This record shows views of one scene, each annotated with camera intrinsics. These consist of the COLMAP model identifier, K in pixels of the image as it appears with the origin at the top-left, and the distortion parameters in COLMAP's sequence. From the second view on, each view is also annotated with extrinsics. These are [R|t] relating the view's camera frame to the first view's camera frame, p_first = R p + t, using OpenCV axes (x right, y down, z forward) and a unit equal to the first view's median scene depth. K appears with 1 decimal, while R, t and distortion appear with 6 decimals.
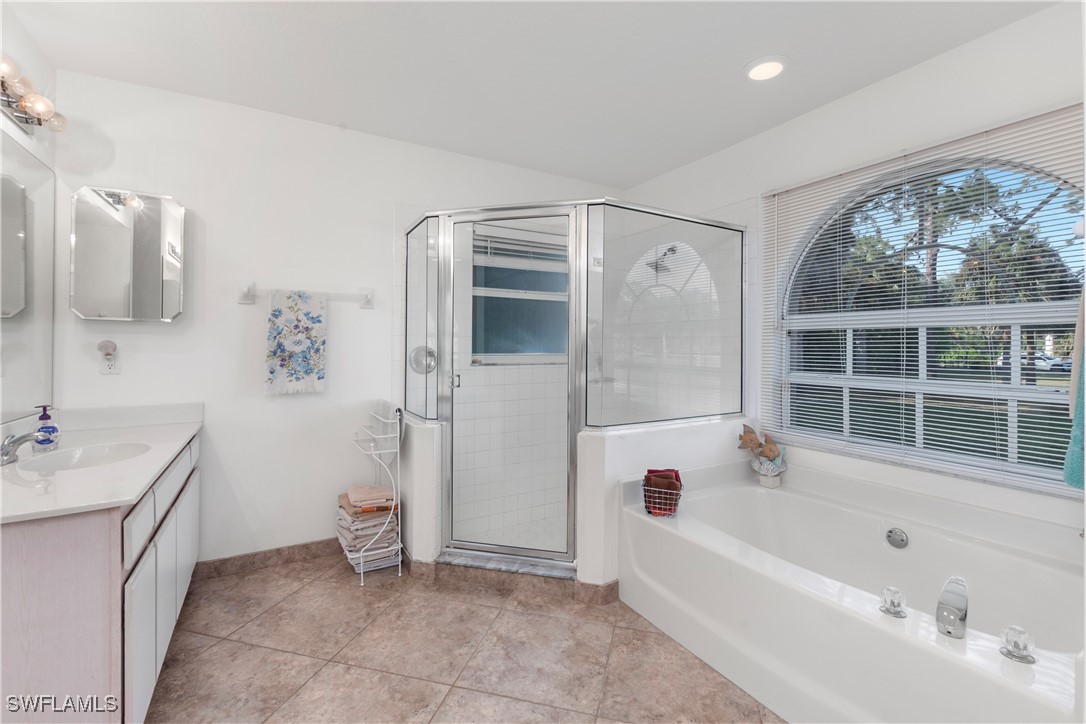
lens RADIAL K [[462.3, 0, 541.9], [0, 462.3, 343.3], [0, 0, 1]] dist [-0.000433, -0.000014]
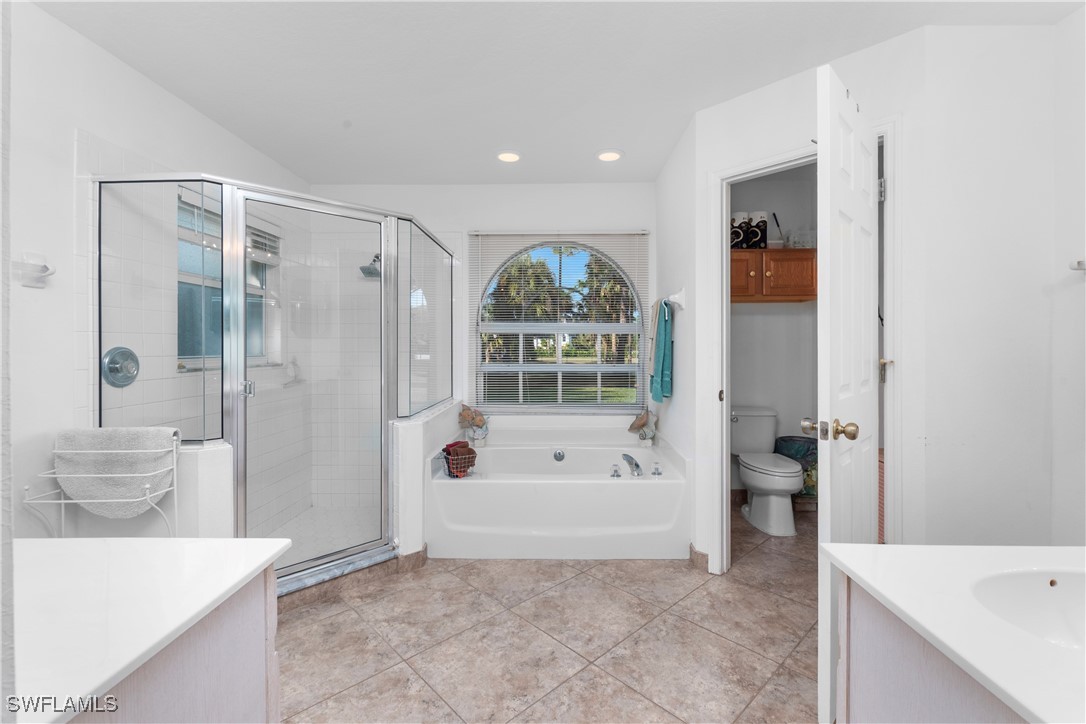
lens RADIAL K [[476.5, 0, 542.3], [0, 476.5, 349.5], [0, 0, 1]] dist [0.000675, -0.000288]
pose [[0.524139, -0.010223, 0.851571, -0.719919], [0.000295, 0.999930, 0.011823, 0.002580], [-0.851633, -0.005946, 0.524105, 0.111223]]
